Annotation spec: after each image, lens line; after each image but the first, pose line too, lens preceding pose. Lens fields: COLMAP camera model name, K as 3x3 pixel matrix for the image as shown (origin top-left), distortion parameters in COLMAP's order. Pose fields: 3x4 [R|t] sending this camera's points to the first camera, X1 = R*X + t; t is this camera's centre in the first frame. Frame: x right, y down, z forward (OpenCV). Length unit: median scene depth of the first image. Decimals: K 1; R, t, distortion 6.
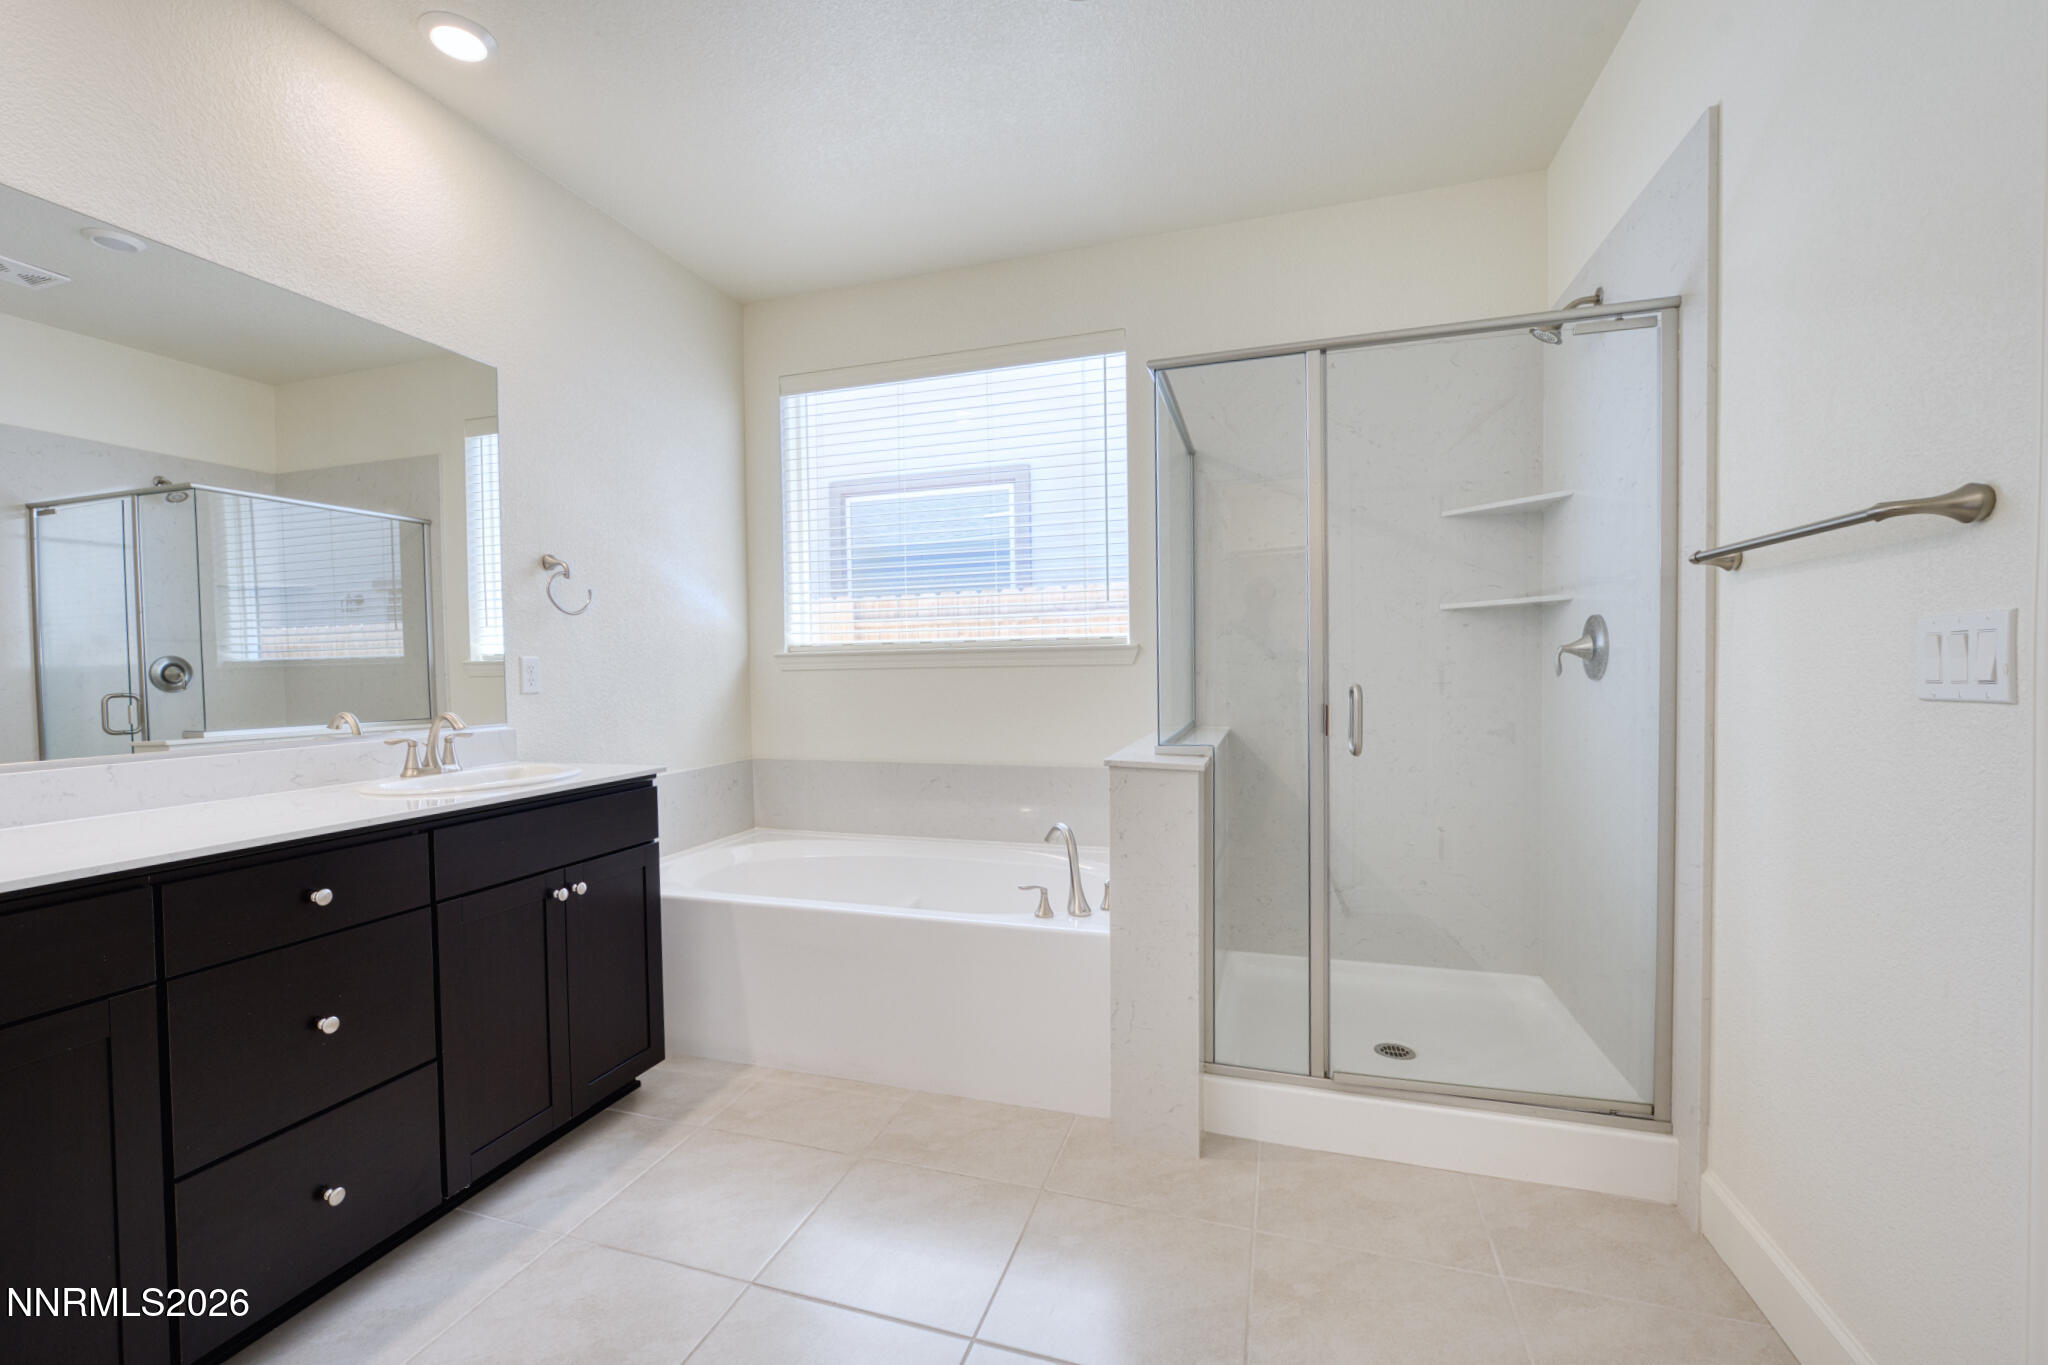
lens RADIAL K [[822.5, 0, 1030.4], [0, 822.5, 687.0], [0, 0, 1]] dist [-0.007162, 0.000650]
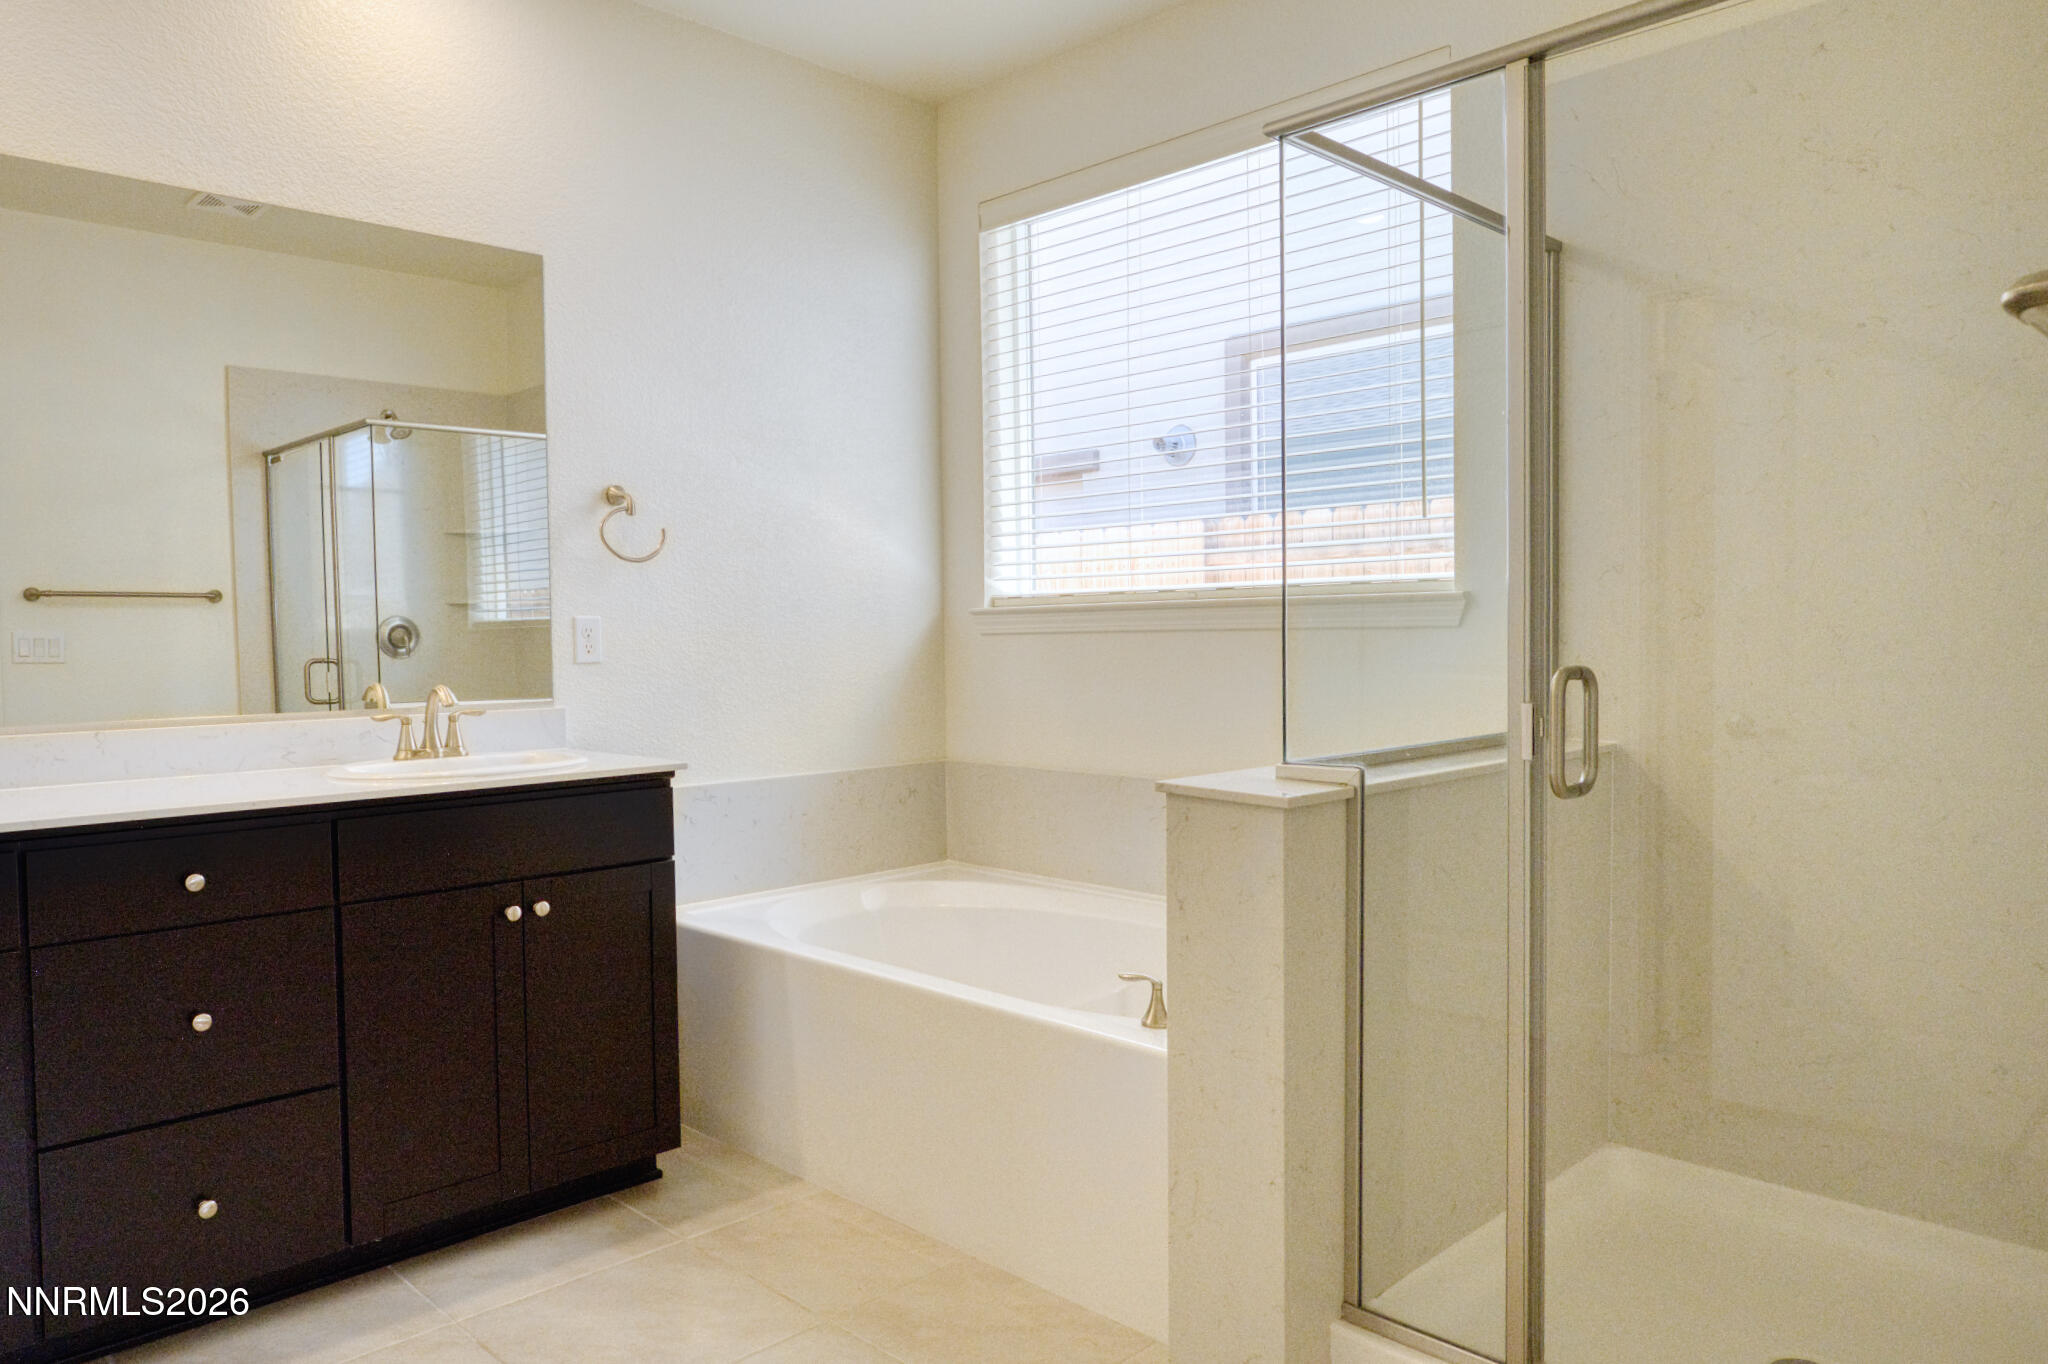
lens RADIAL K [[1321.7, 0, 1024.0], [0, 1321.7, 682.0], [0, 0, 1]] dist [0.000703, -0.000493]
pose [[0.898317, 0.018959, -0.438938, 0.321946], [-0.010659, 0.999715, 0.021366, -0.005785], [0.439218, -0.014515, 0.898263, 0.038961]]
